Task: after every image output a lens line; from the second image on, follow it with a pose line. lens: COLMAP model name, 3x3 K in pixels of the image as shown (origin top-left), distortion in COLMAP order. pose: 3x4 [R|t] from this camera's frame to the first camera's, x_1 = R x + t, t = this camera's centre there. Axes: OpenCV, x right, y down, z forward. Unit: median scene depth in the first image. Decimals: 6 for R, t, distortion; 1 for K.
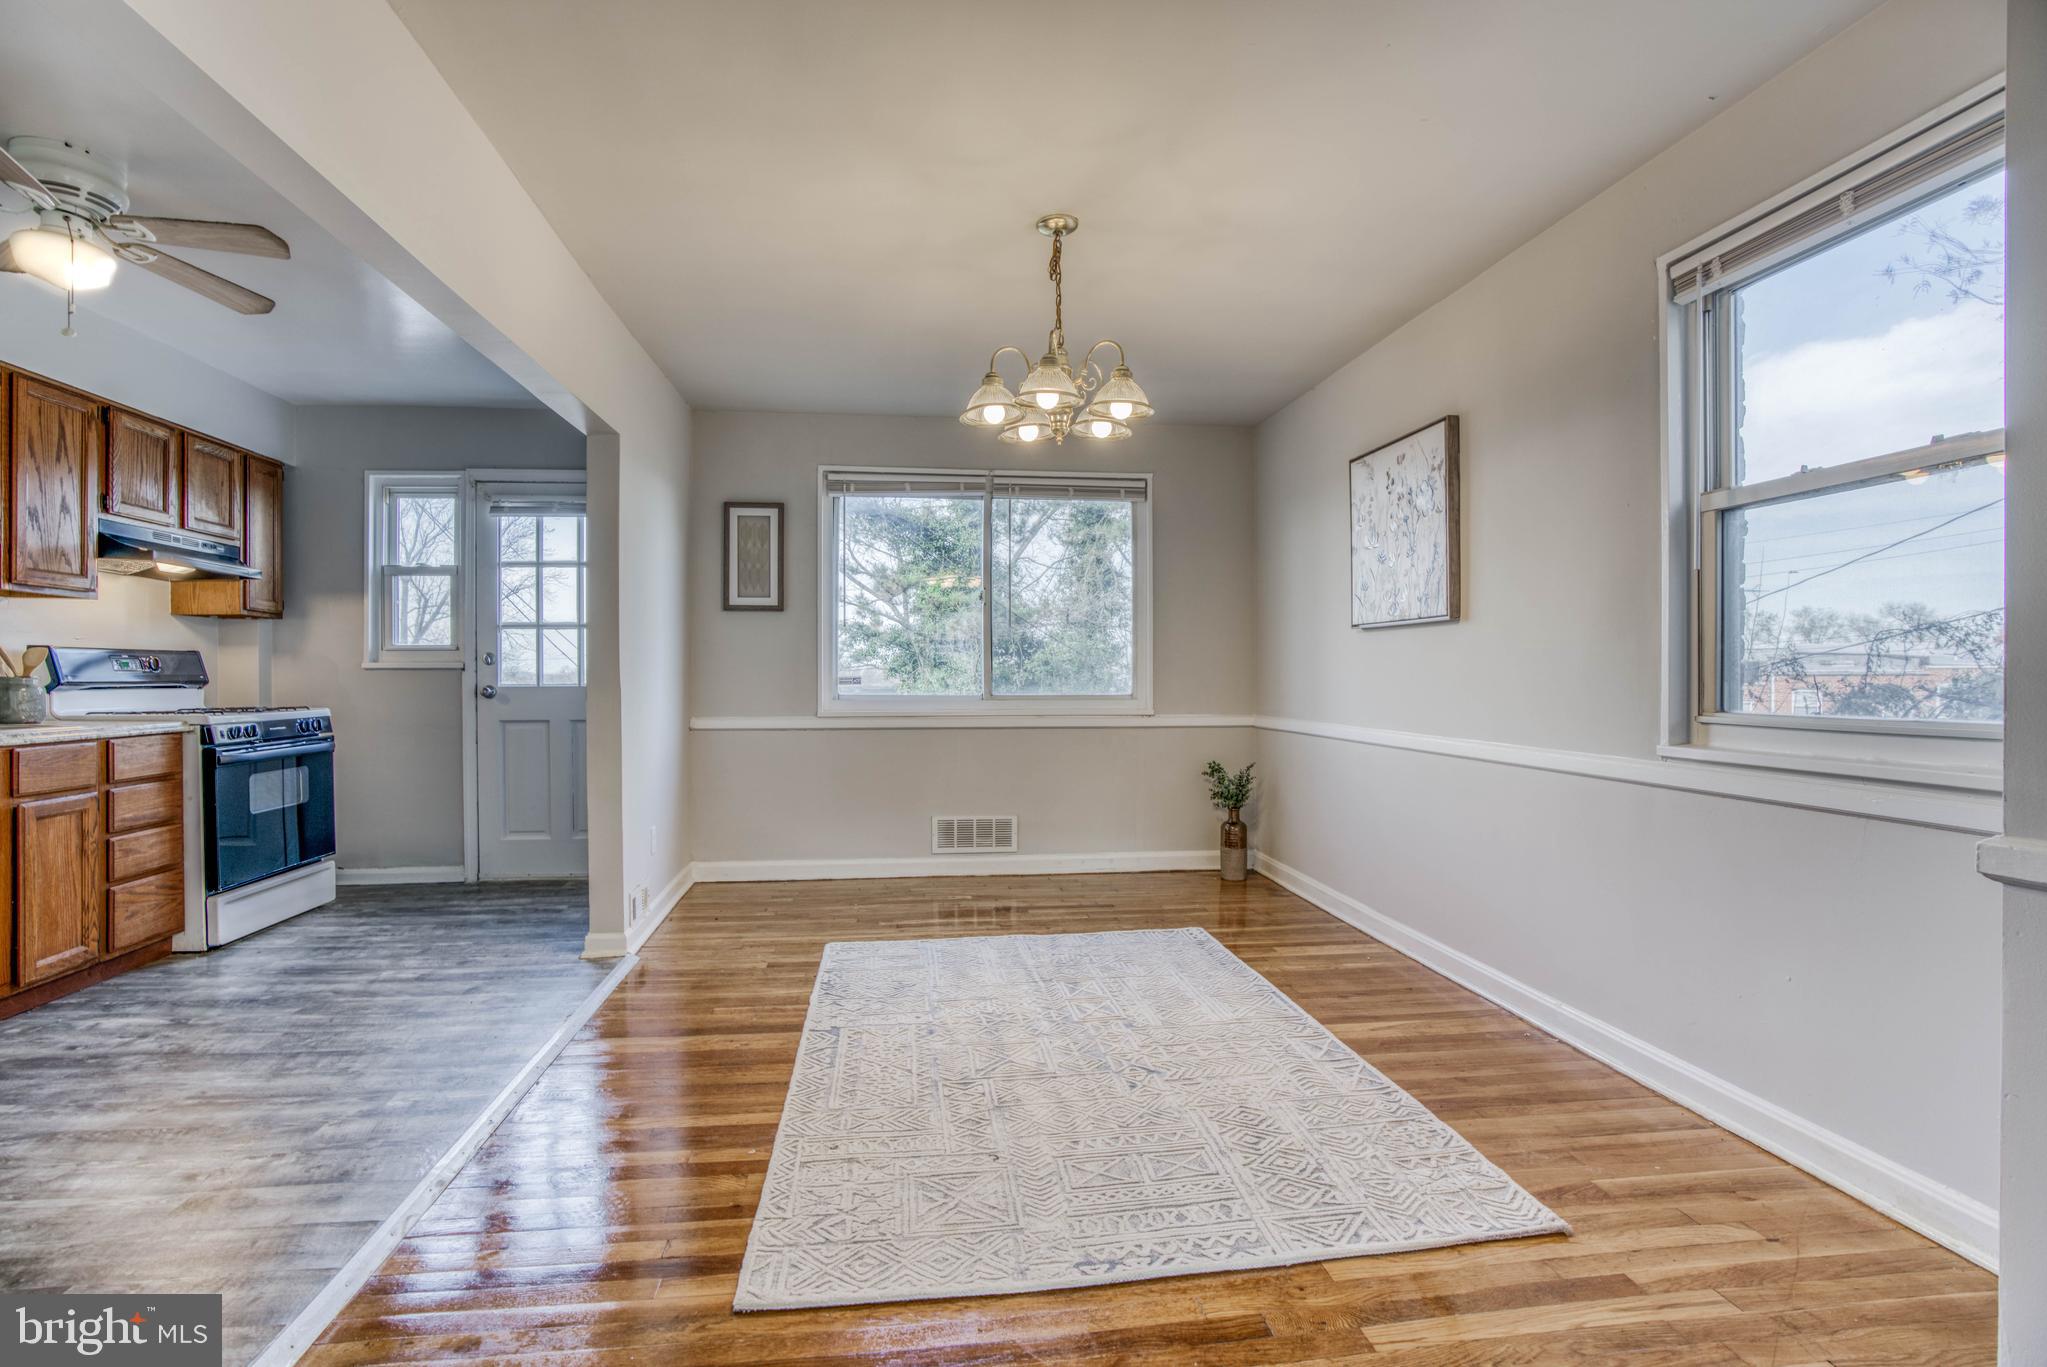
lens RADIAL K [[947.2, 0, 1007.9], [0, 947.2, 686.4], [0, 0, 1]] dist [-0.069785, 0.028777]
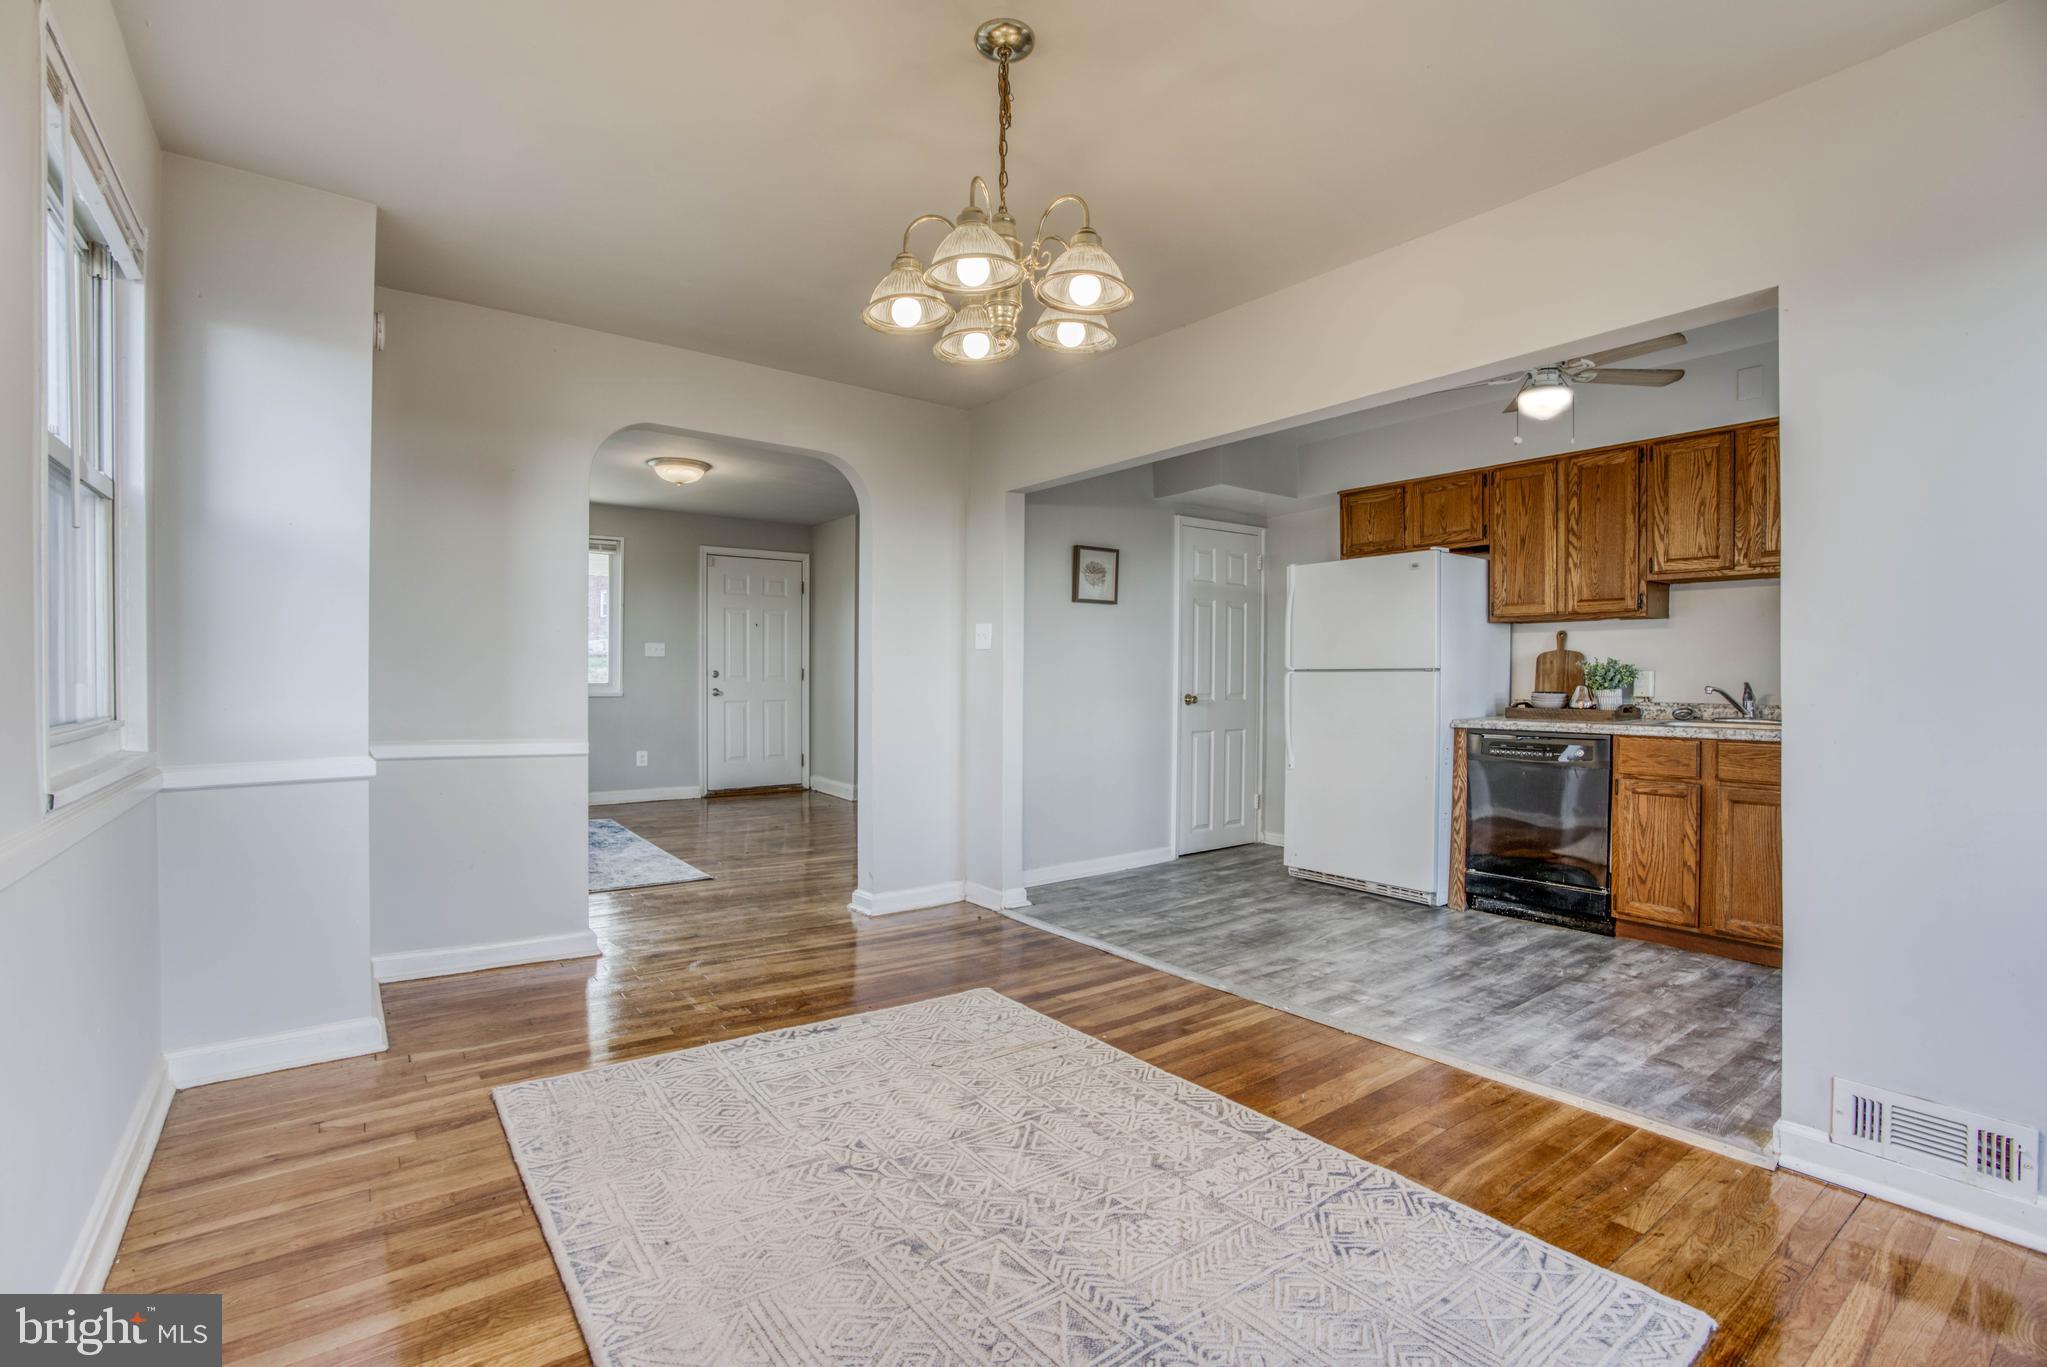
lens RADIAL K [[947.2, 0, 1007.9], [0, 947.2, 686.4], [0, 0, 1]] dist [-0.069785, 0.028777]
pose [[-0.873103, -0.000486, -0.487535, 0.412300], [-0.012264, 0.999705, 0.020967, -0.025799], [0.487381, 0.024286, -0.872851, 1.706401]]
